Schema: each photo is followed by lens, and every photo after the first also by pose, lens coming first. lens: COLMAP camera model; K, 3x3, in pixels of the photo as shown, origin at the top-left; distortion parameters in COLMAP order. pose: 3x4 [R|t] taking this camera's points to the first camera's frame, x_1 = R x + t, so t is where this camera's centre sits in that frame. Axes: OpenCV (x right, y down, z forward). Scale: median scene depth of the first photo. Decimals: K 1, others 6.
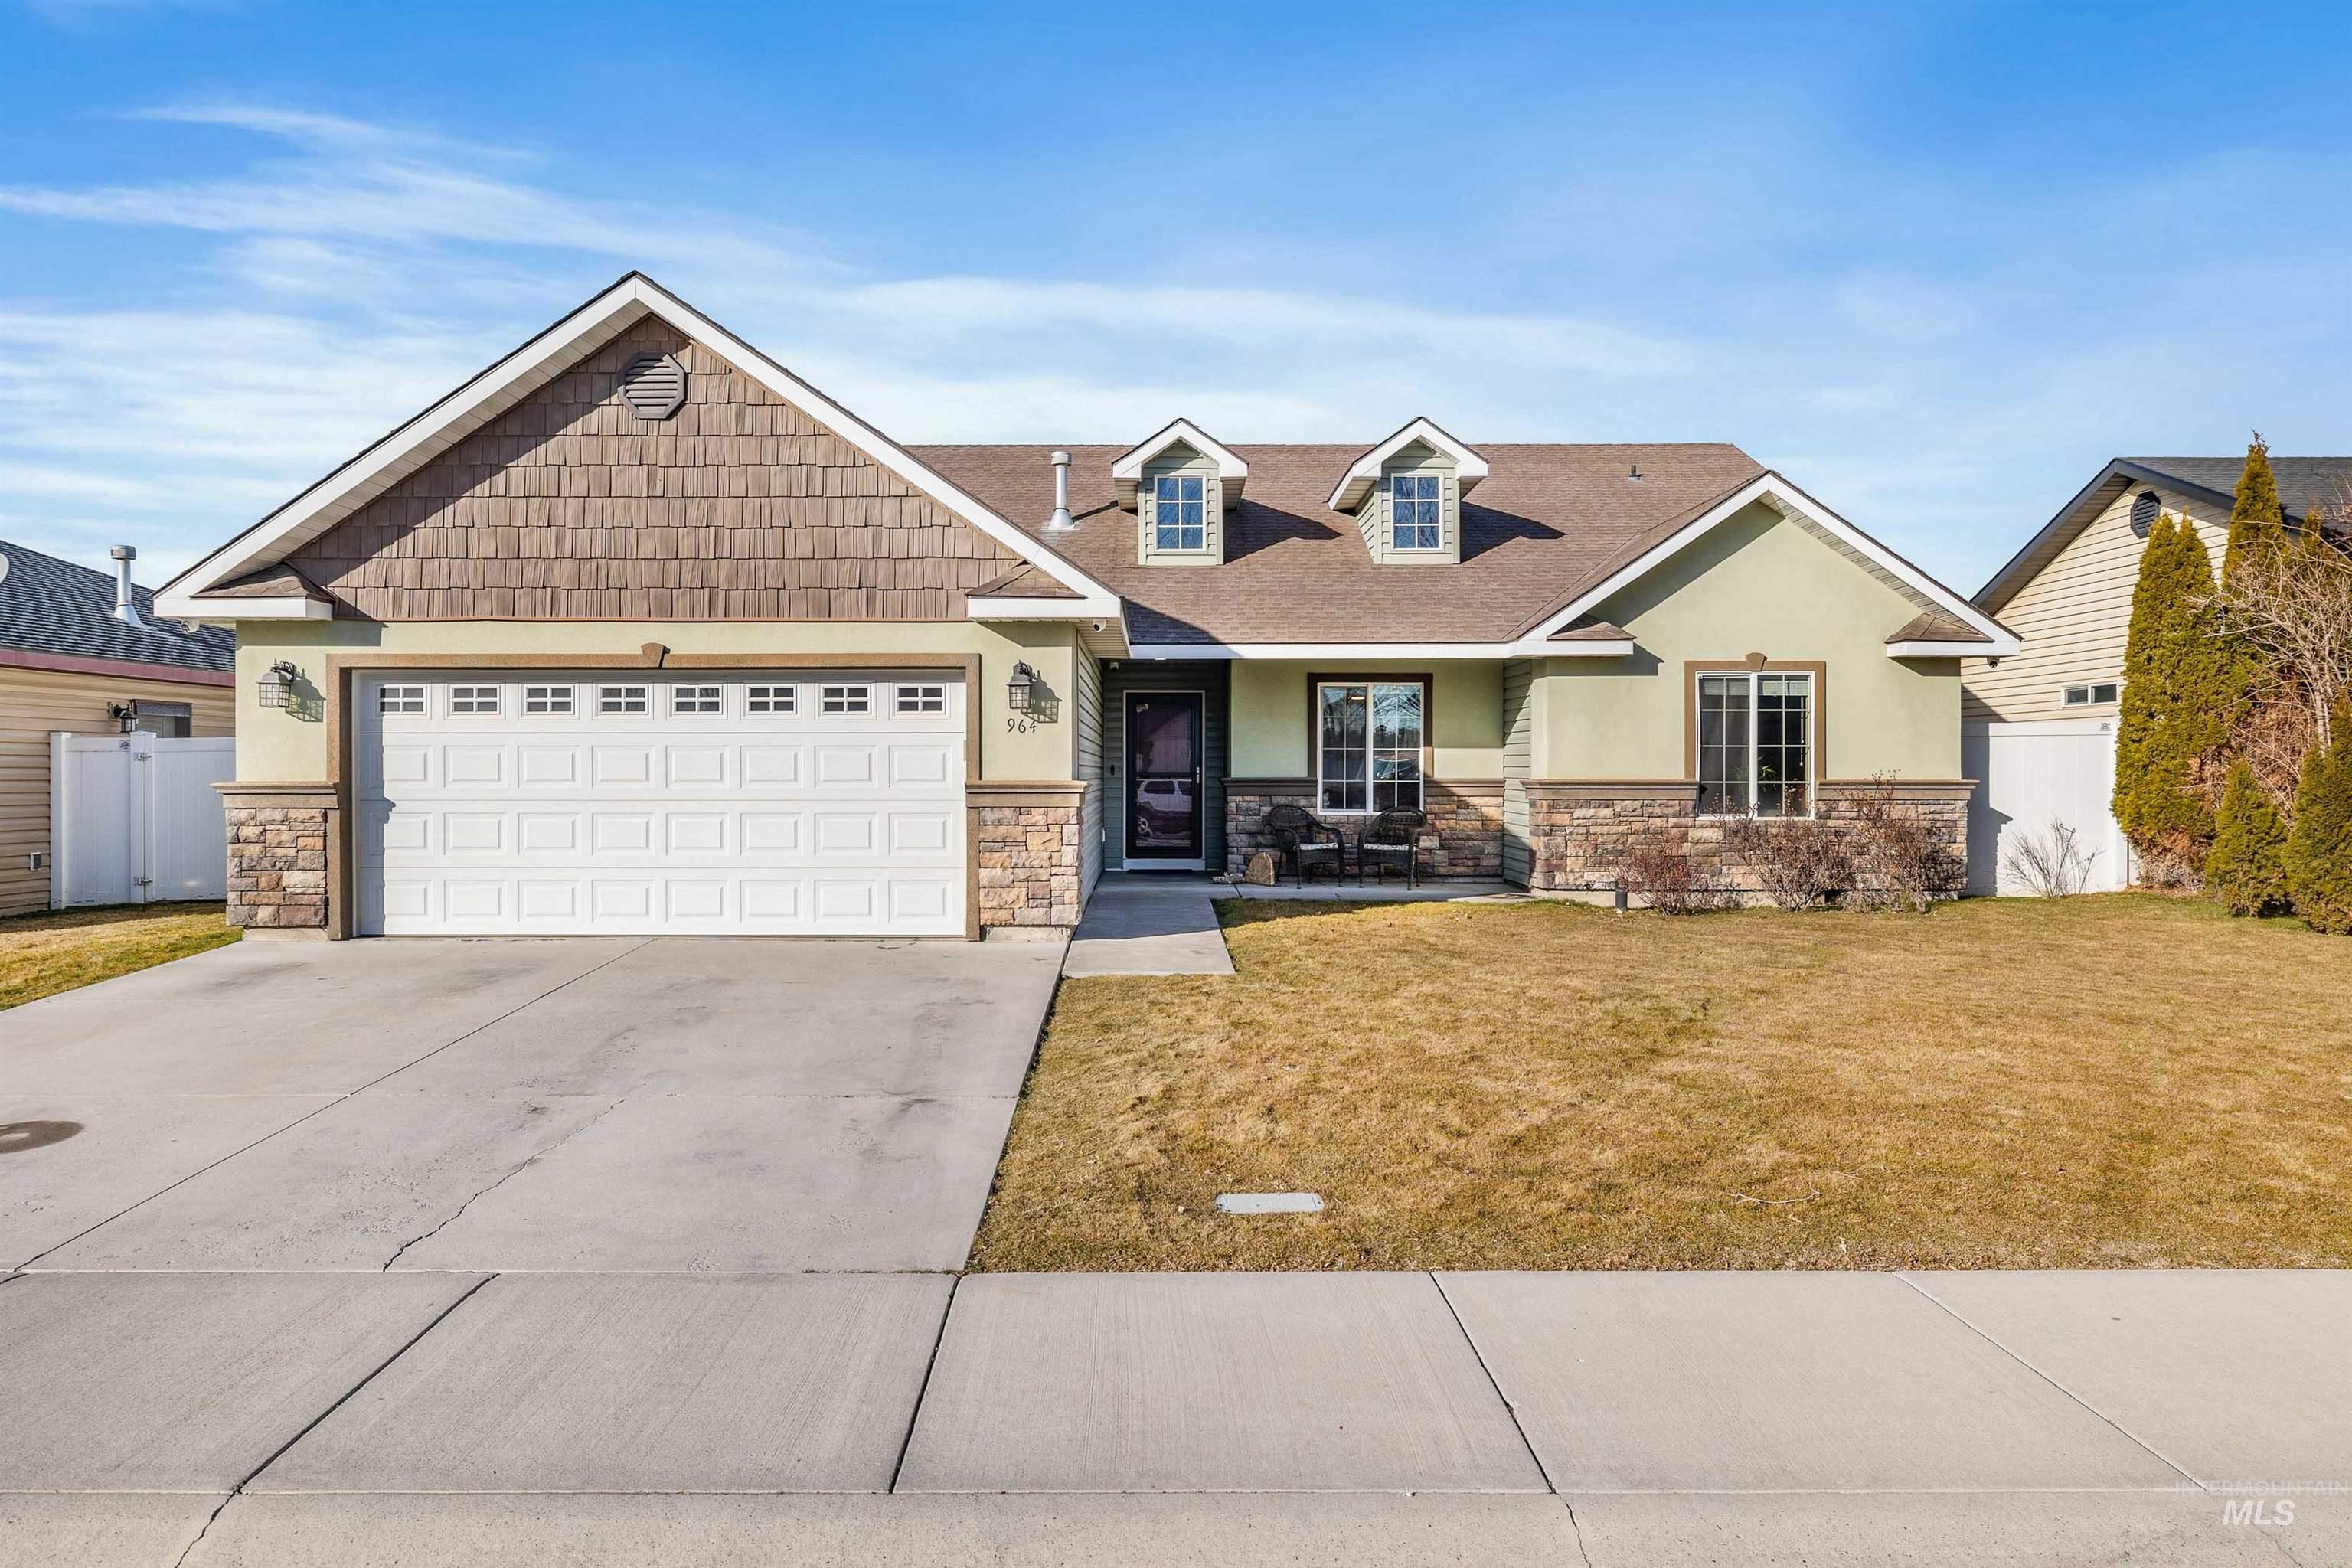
lens RADIAL K [[1513.0, 0, 1171.6], [0, 1513.0, 782.6], [0, 0, 1]] dist [0.000008, -0.000173]
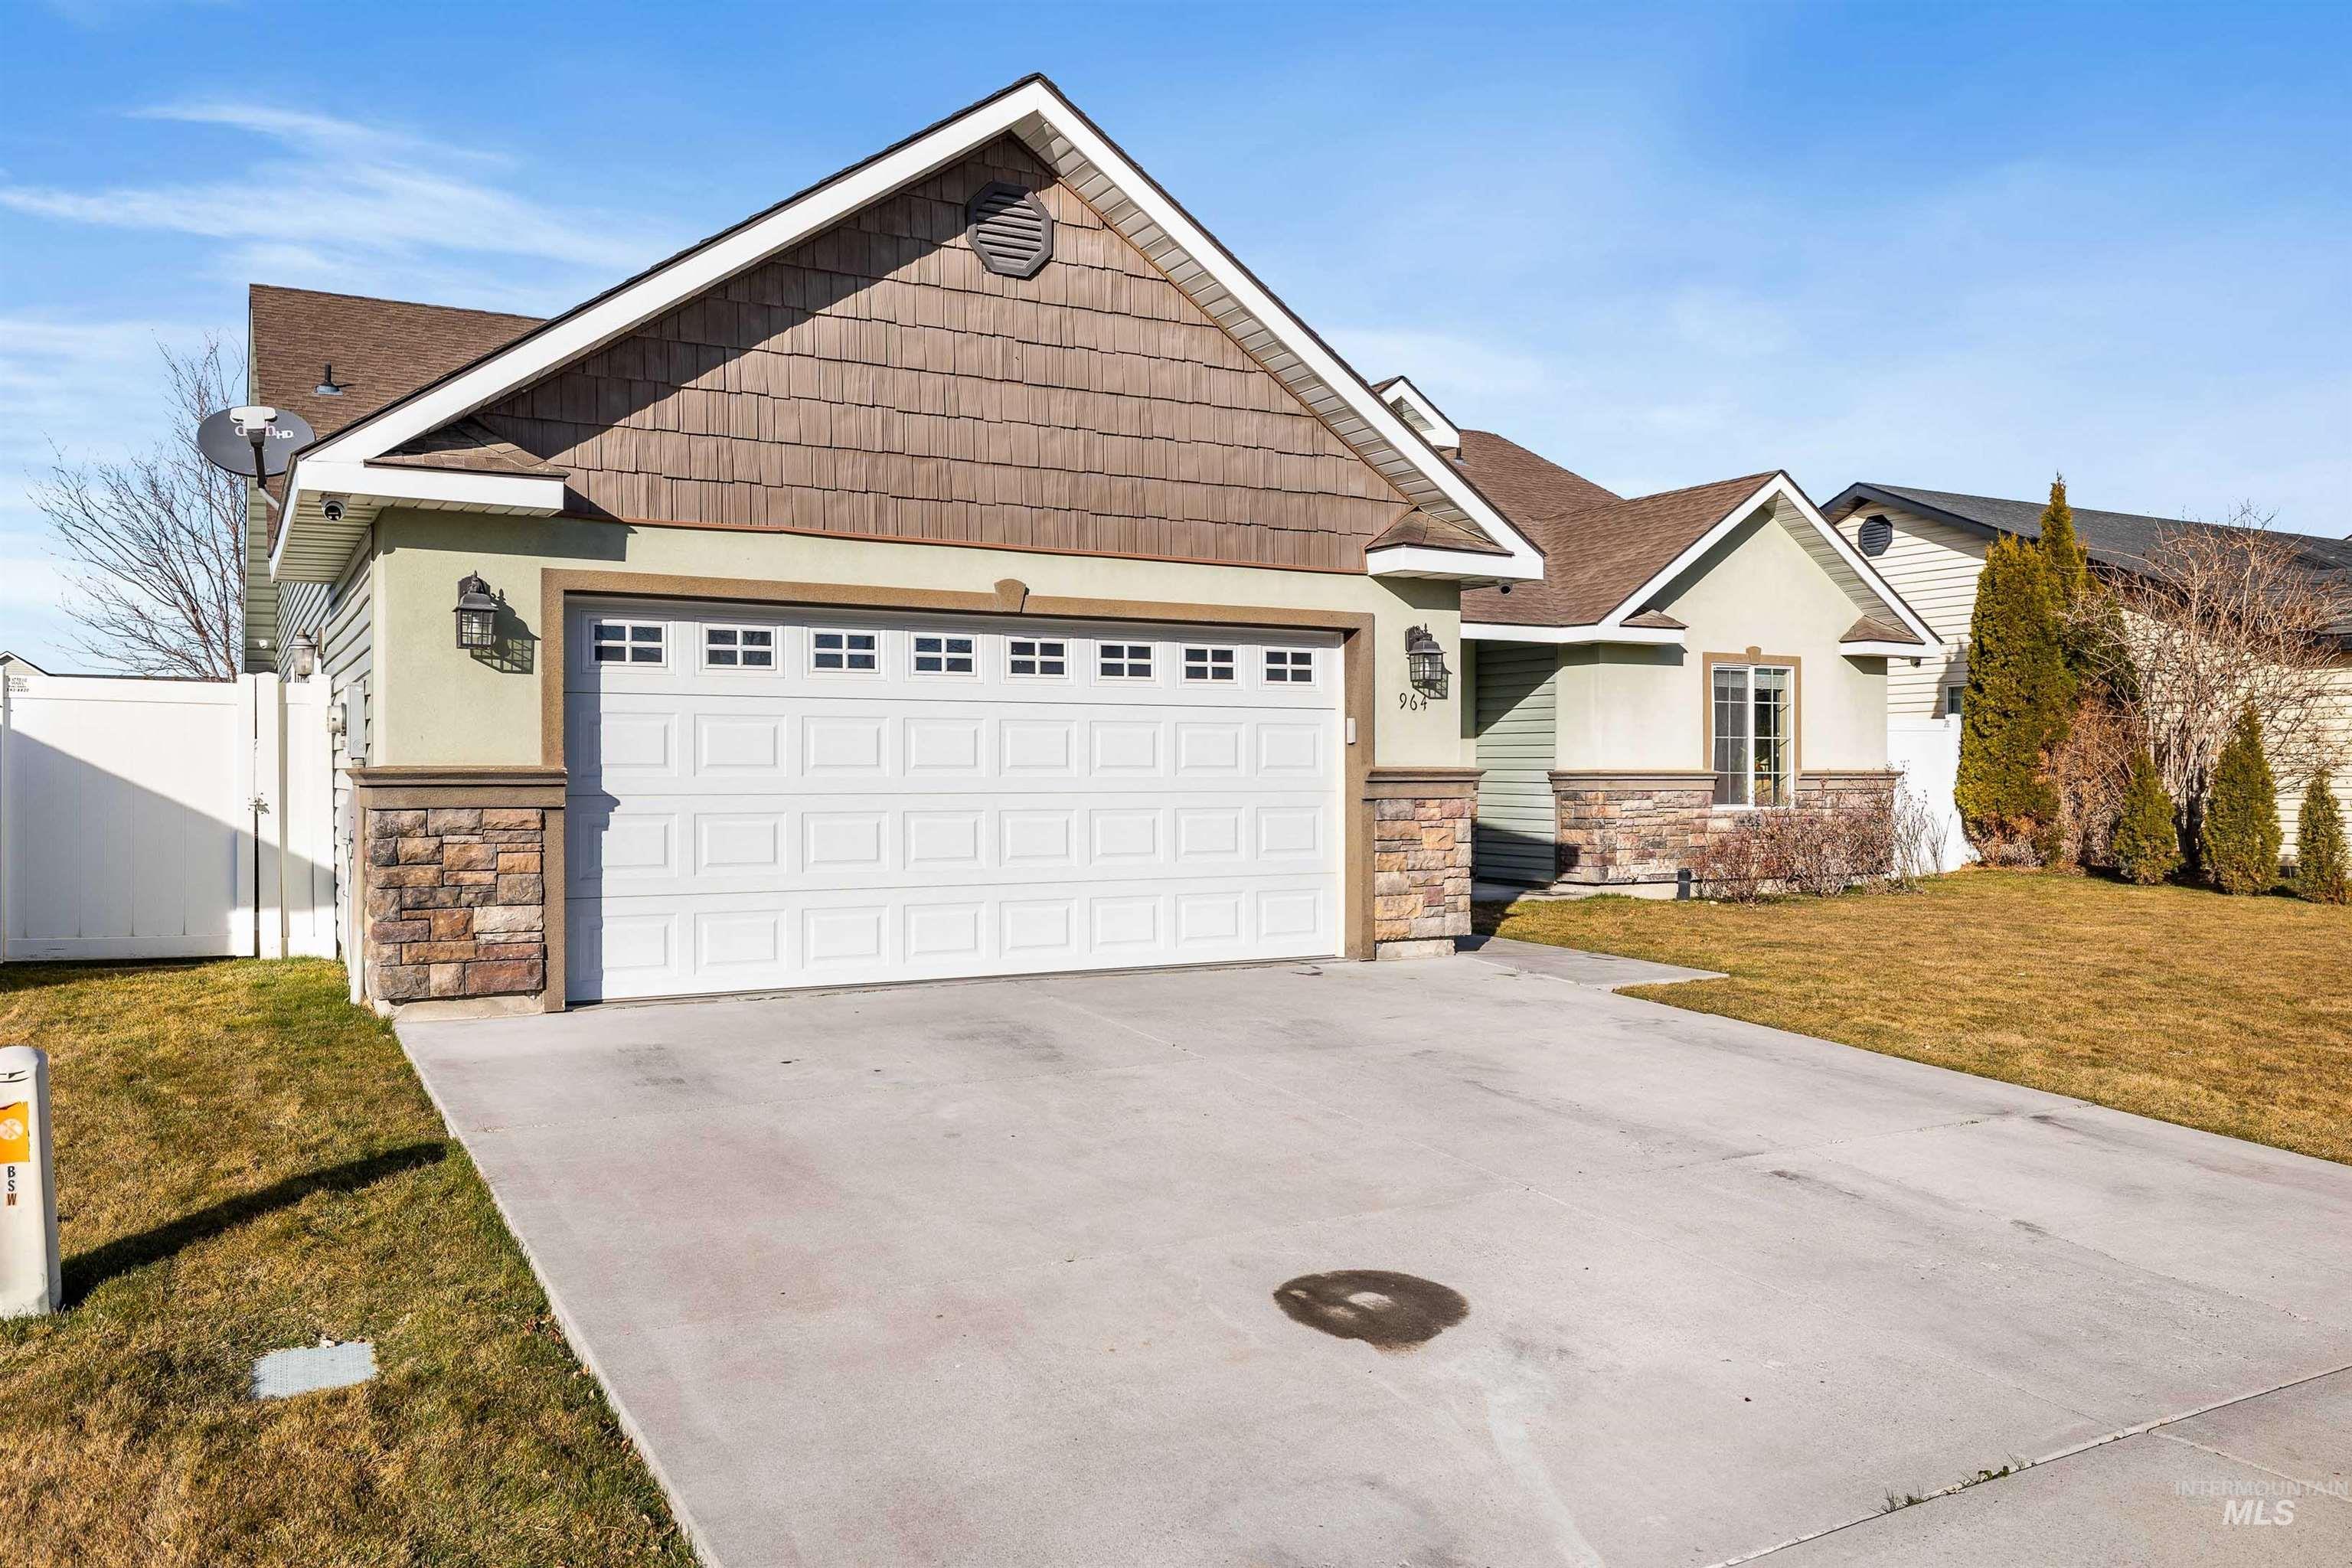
lens RADIAL K [[1727.6, 0, 1176.1], [0, 1727.6, 783.1], [0, 0, 1]] dist [0.000776, 0.000247]
pose [[0.869713, -0.002610, 0.493551, -0.678444], [0.003349, 0.999994, -0.000612, 0.007760], [-0.493546, 0.002185, 0.869717, 0.224839]]
